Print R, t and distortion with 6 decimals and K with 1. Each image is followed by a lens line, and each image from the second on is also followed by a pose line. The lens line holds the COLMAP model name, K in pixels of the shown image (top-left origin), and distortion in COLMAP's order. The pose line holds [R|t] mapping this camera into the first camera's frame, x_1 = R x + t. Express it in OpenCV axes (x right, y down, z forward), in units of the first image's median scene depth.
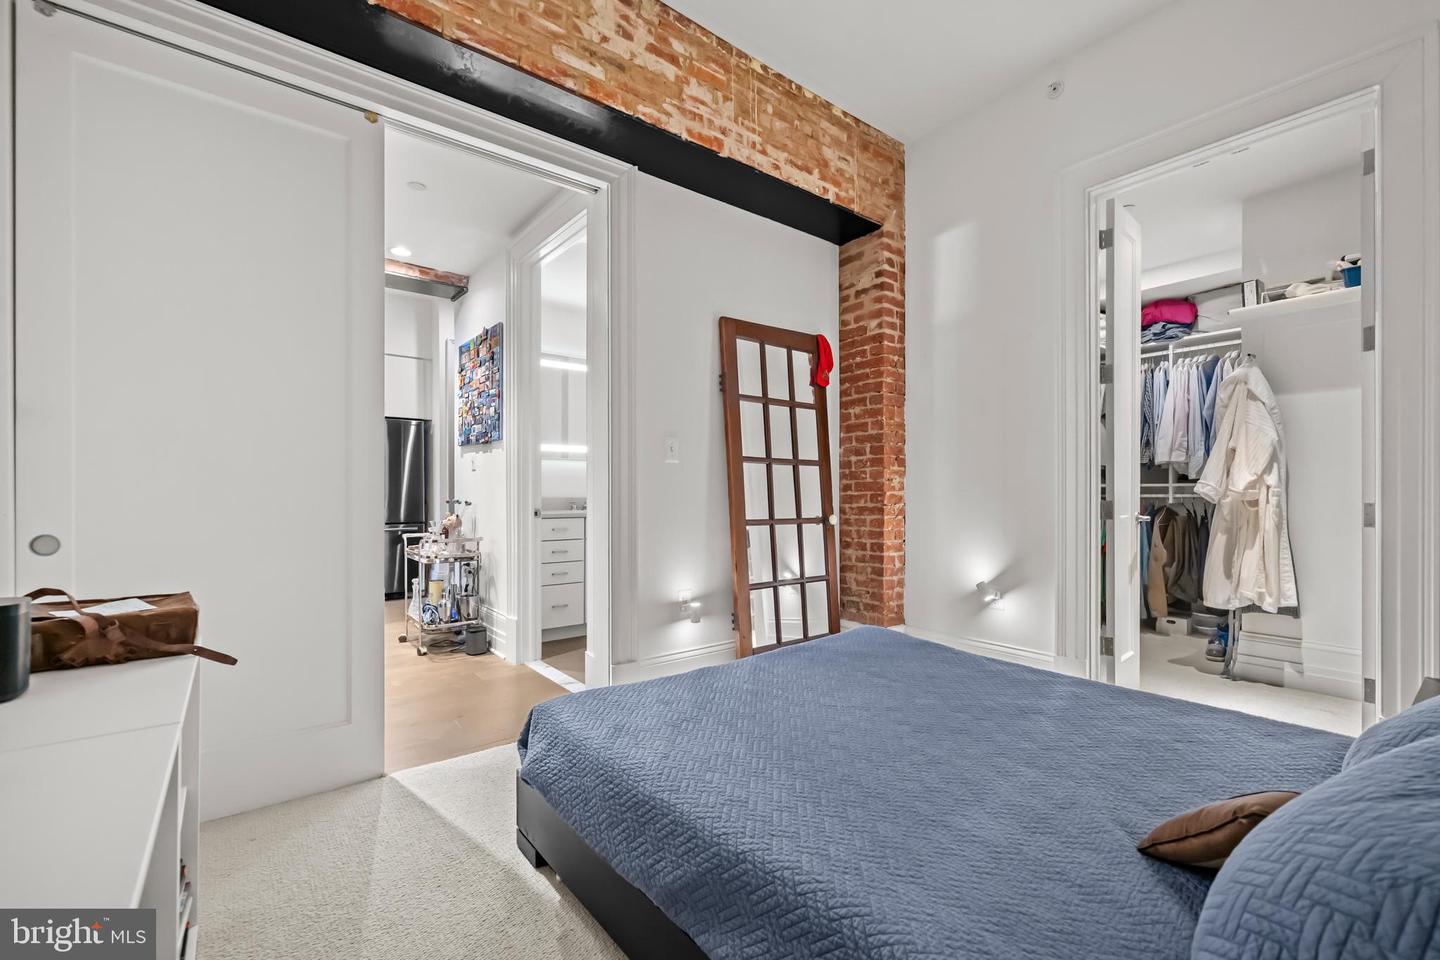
lens RADIAL K [[616.3, 0, 718.6], [0, 616.3, 495.0], [0, 0, 1]] dist [0.000424, 0.000215]
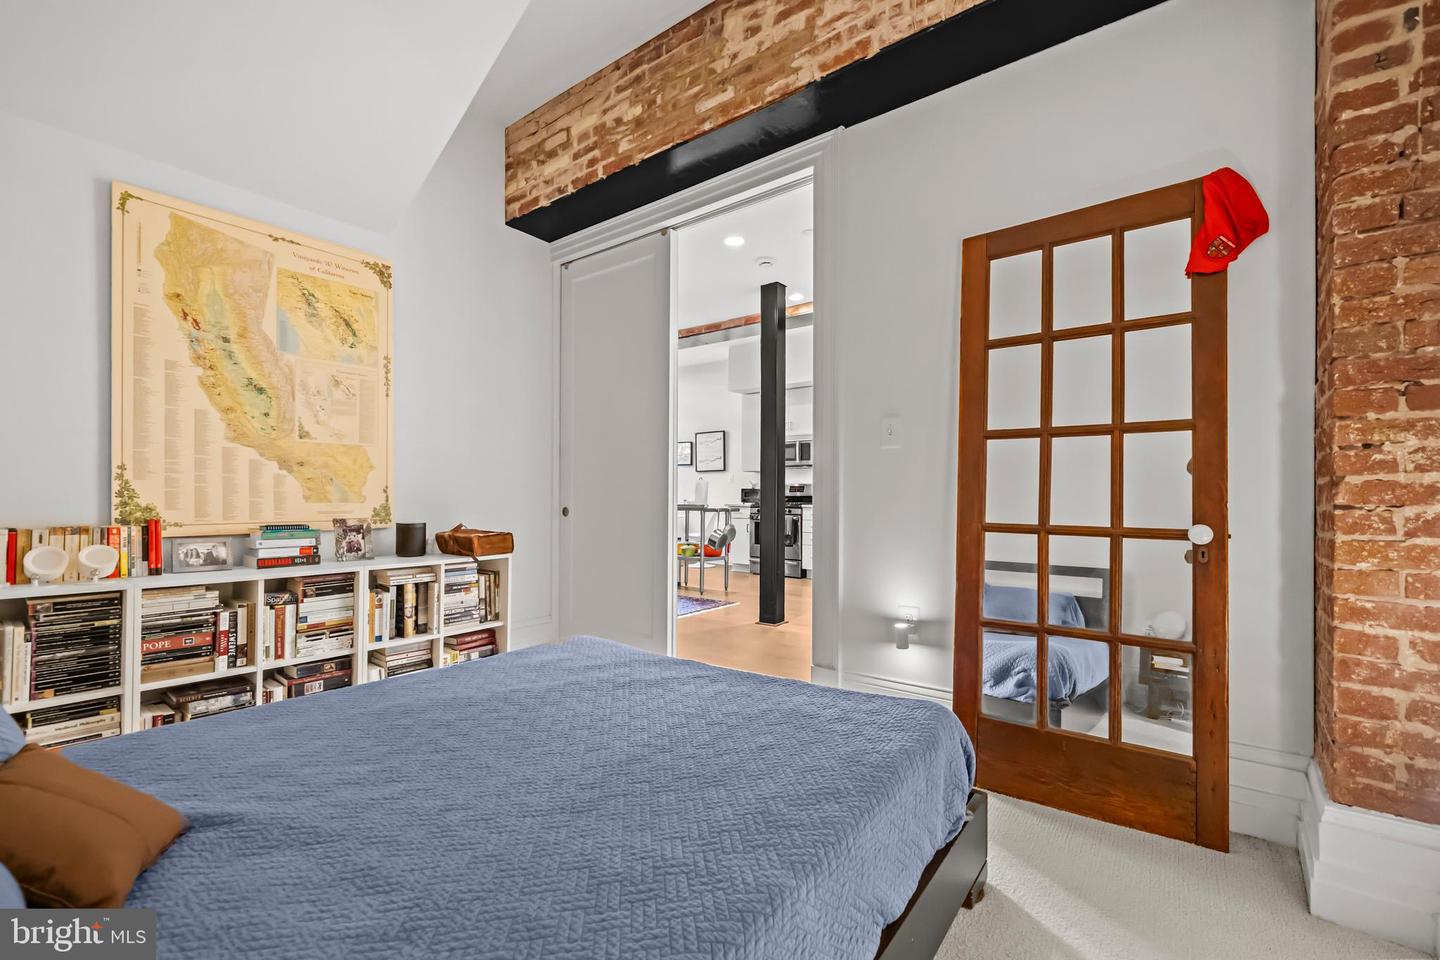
lens RADIAL K [[616.3, 0, 718.6], [0, 616.3, 495.0], [0, 0, 1]] dist [0.000424, 0.000215]
pose [[0.243709, -0.000017, -0.969849, 0.566153], [-0.004171, 0.999991, -0.001066, 0.009771], [0.969840, 0.004305, 0.243706, 0.487004]]
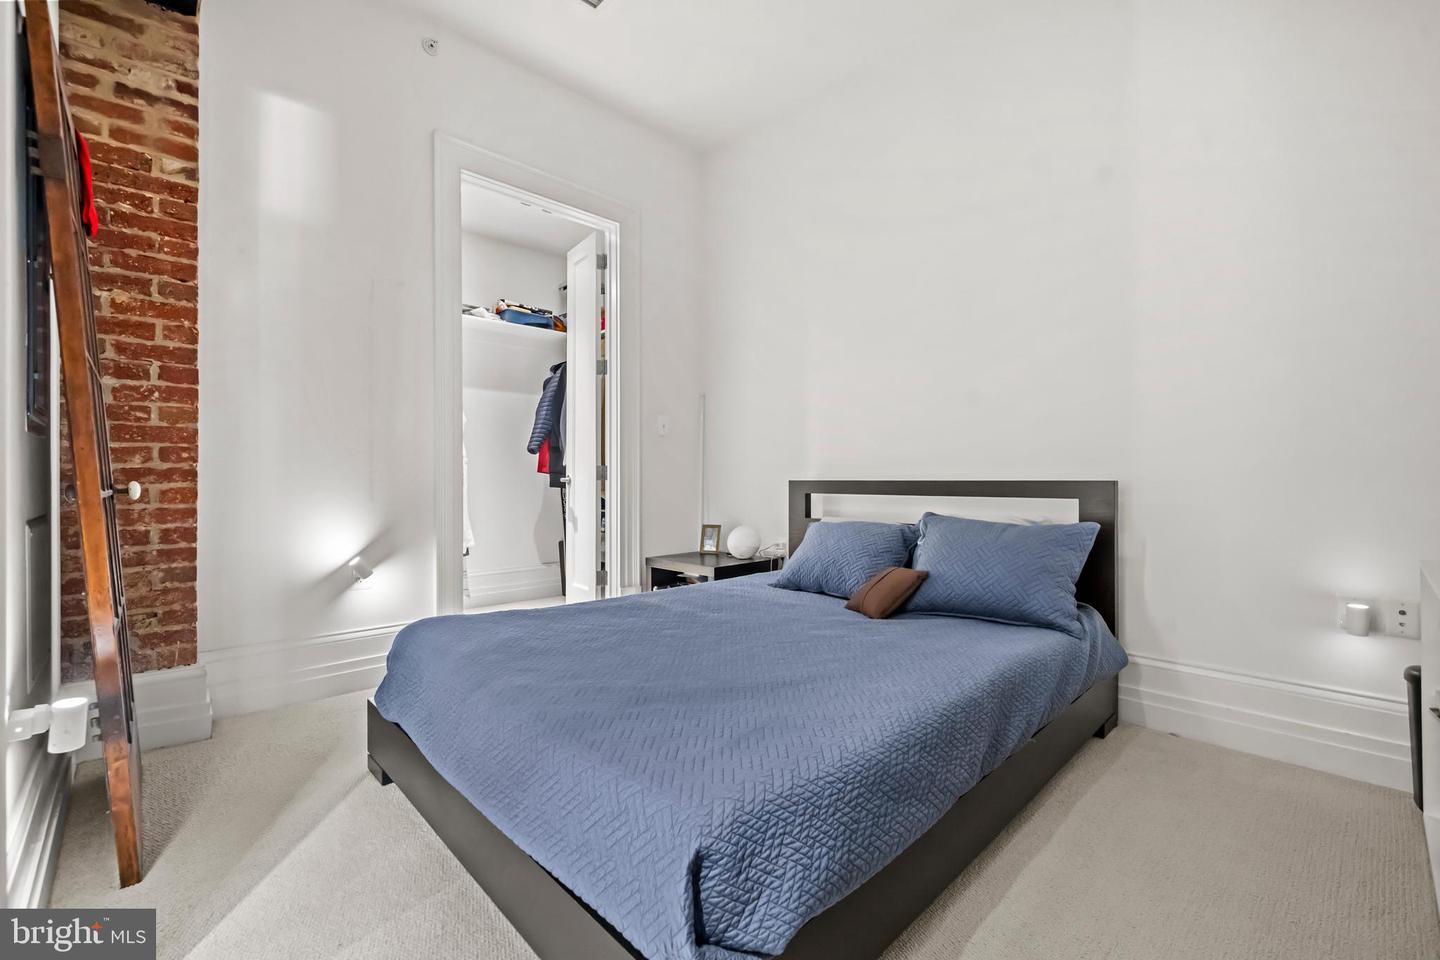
lens RADIAL K [[604.3, 0, 720.0], [0, 604.3, 480.0], [0, 0, 1]] dist [-0.000311, -0.000031]
pose [[-0.102159, -0.005587, 0.994752, -0.395516], [0.004718, 0.999970, 0.006101, 0.029781], [-0.994757, 0.005316, -0.102129, 0.537617]]
